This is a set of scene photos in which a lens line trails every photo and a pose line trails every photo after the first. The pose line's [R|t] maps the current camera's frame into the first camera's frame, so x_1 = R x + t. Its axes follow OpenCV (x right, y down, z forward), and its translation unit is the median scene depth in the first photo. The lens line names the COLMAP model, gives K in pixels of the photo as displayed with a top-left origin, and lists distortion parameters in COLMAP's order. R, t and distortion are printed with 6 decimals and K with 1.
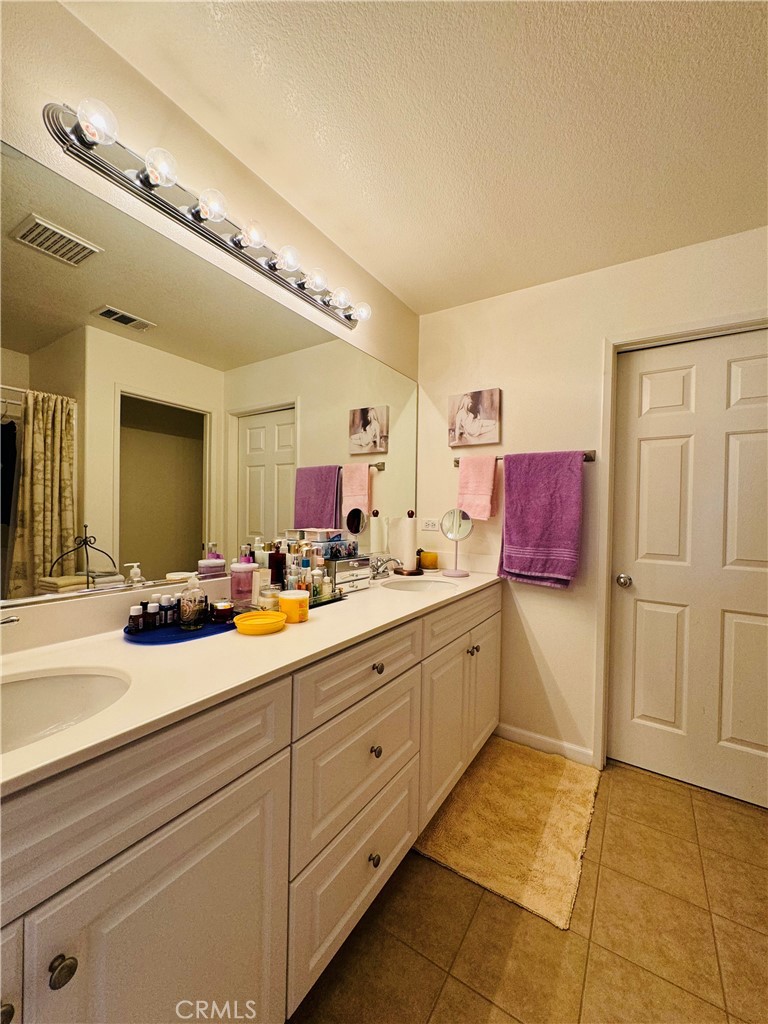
lens RADIAL K [[409.8, 0, 384.0], [0, 409.8, 512.0], [0, 0, 1]] dist [-0.001635, -0.000059]
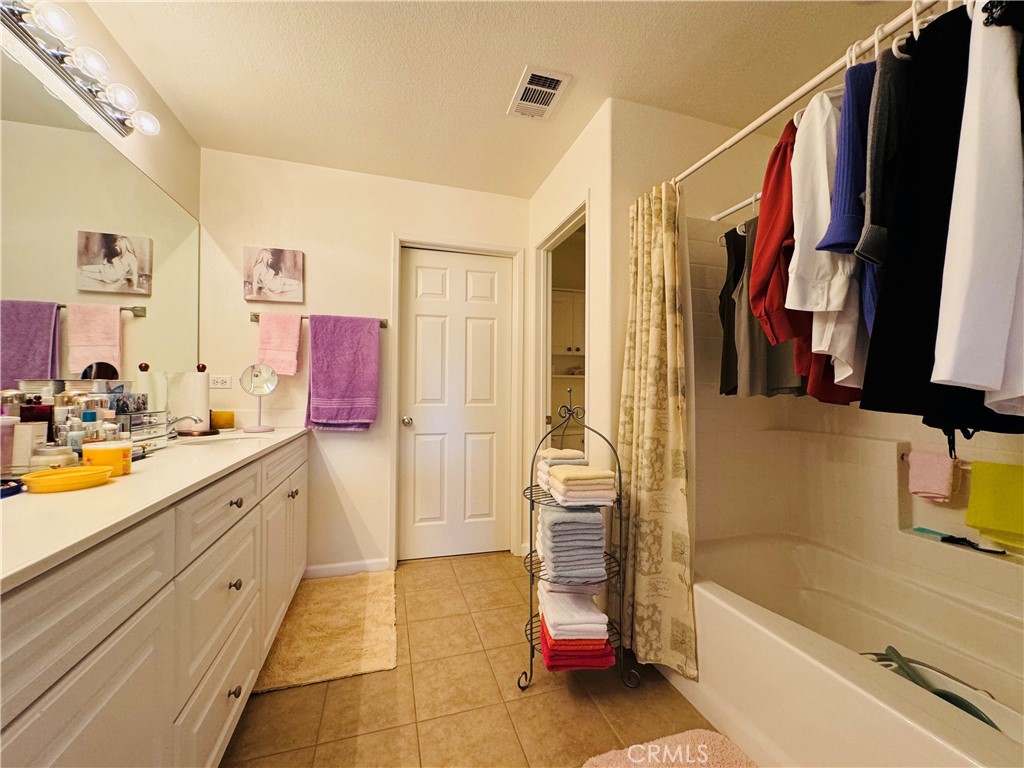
lens RADIAL K [[409.8, 0, 512.0], [0, 409.8, 384.0], [0, 0, 1]] dist [-0.001635, -0.000059]
pose [[0.646431, -0.007125, 0.762940, -0.199271], [0.010923, 0.999940, 0.000083, 0.052476], [-0.762895, 0.008280, 0.646470, -0.107244]]
